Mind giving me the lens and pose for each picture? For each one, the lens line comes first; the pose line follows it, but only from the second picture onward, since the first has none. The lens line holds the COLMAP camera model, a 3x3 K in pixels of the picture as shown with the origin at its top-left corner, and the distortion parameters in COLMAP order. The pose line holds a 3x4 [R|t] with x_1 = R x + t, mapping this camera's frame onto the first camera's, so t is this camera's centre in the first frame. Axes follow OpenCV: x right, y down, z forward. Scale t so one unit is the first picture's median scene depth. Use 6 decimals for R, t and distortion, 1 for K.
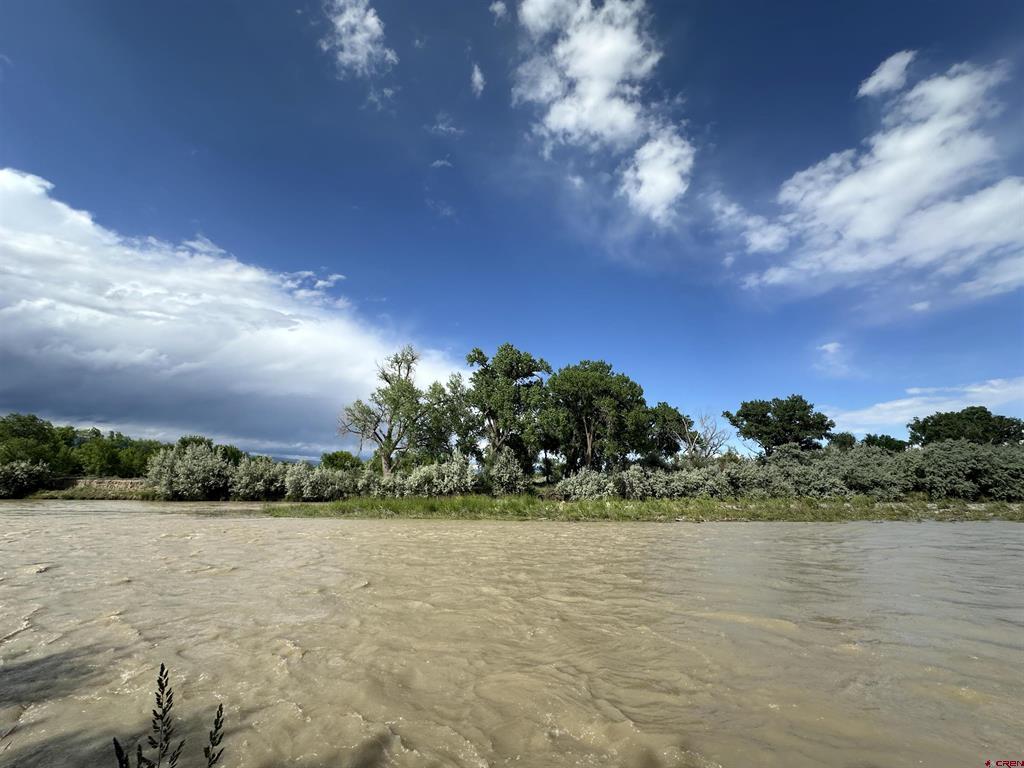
lens RADIAL K [[405.2, 0, 512.0], [0, 405.2, 384.0], [0, 0, 1]] dist [-0.004000, 0.000226]
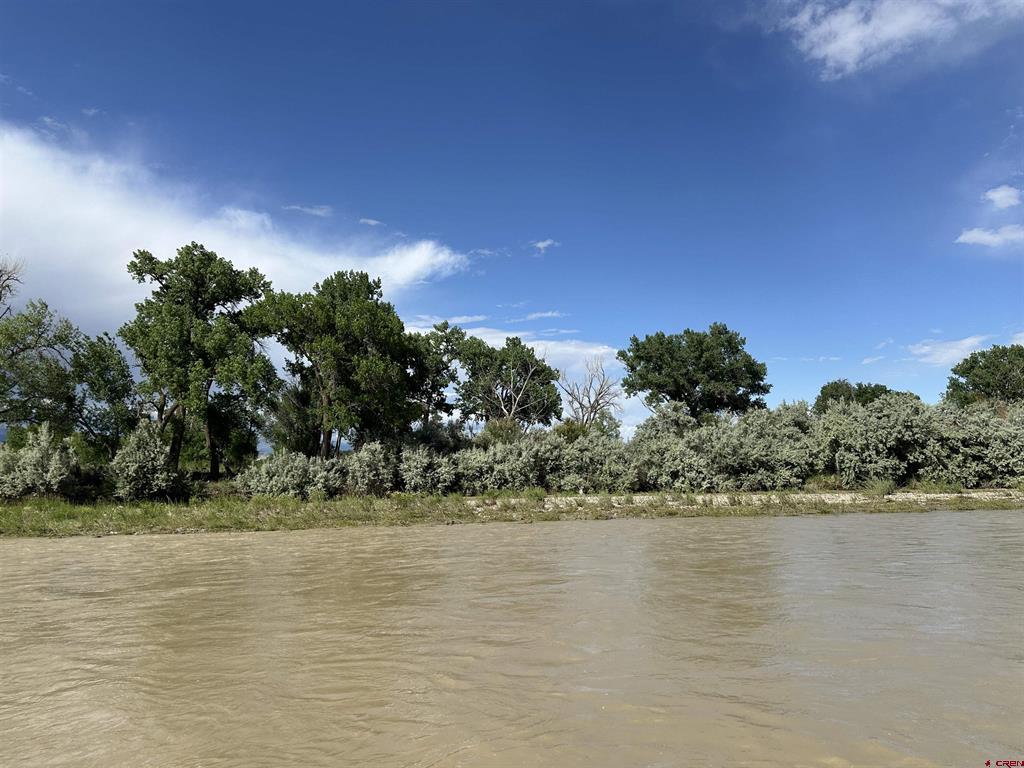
lens RADIAL K [[703.8, 0, 506.1], [0, 703.8, 378.9], [0, 0, 1]] dist [0.097049, -0.132037]
pose [[0.996814, -0.011990, 0.078857, 0.403353], [0.002373, 0.992658, 0.120930, -0.034431], [-0.079728, -0.120358, 0.989524, -0.108069]]
